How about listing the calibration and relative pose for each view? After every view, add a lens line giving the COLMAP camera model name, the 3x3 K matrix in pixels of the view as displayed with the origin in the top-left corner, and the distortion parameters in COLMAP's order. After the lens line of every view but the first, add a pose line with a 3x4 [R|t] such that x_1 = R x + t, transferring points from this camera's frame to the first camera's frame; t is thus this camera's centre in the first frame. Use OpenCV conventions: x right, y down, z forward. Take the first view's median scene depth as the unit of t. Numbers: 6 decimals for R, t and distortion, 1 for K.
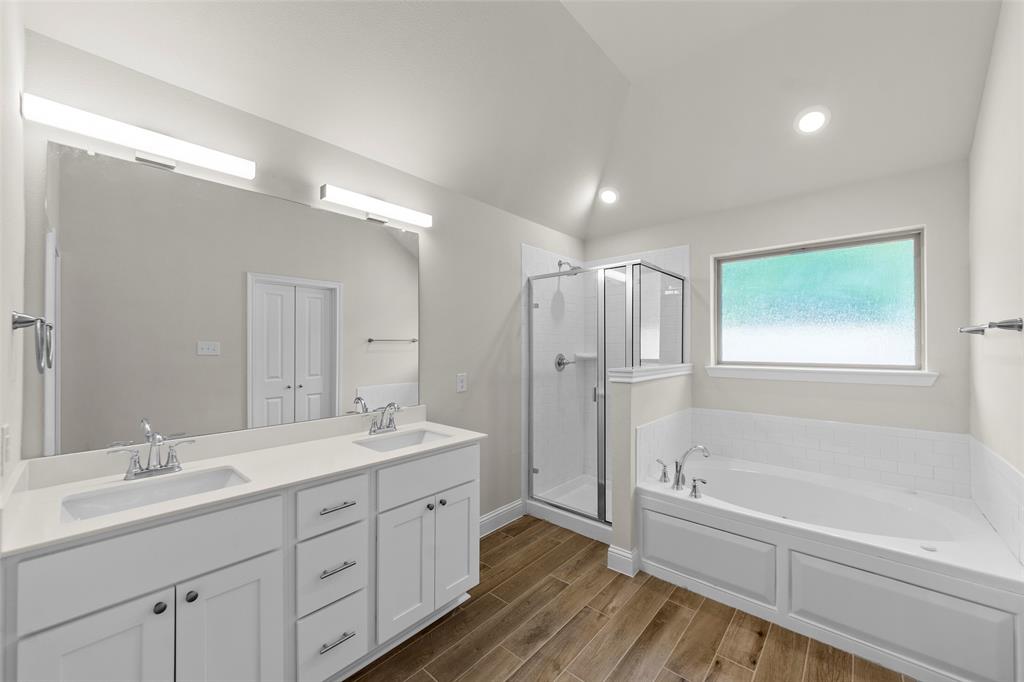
lens RADIAL K [[389.4, 0, 516.1], [0, 389.4, 343.6], [0, 0, 1]] dist [-0.003559, -0.000260]
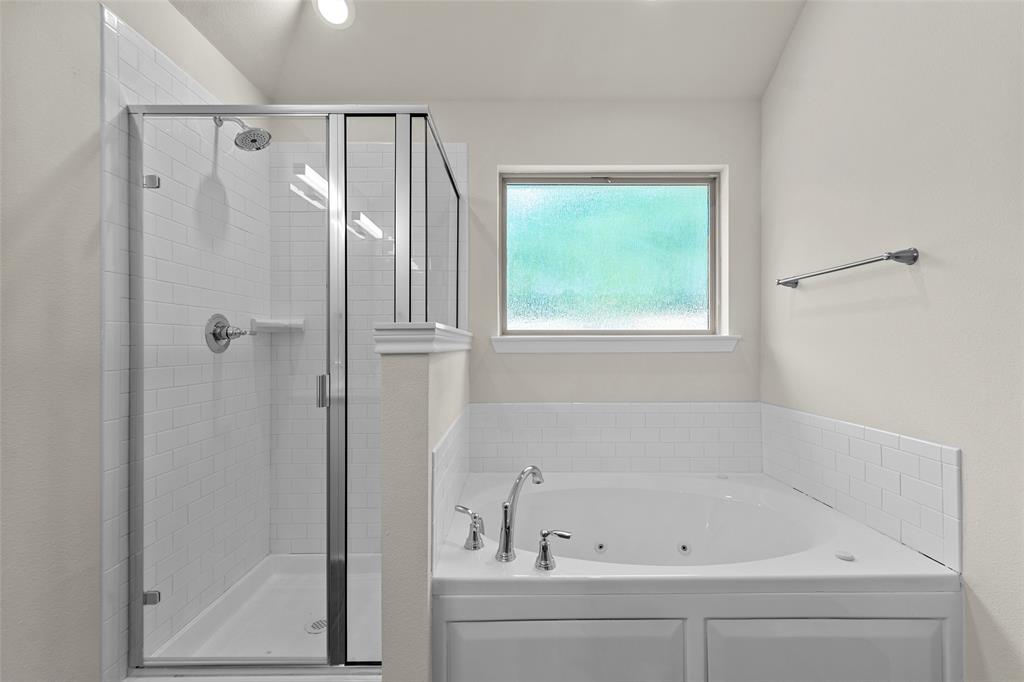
lens RADIAL K [[453.0, 0, 513.4], [0, 453.0, 343.3], [0, 0, 1]] dist [-0.001506, 0.000932]
pose [[0.742323, 0.000034, 0.670043, 0.015220], [-0.002396, 0.999994, 0.002603, 0.066321], [-0.670038, -0.003538, 0.742318, 0.417806]]
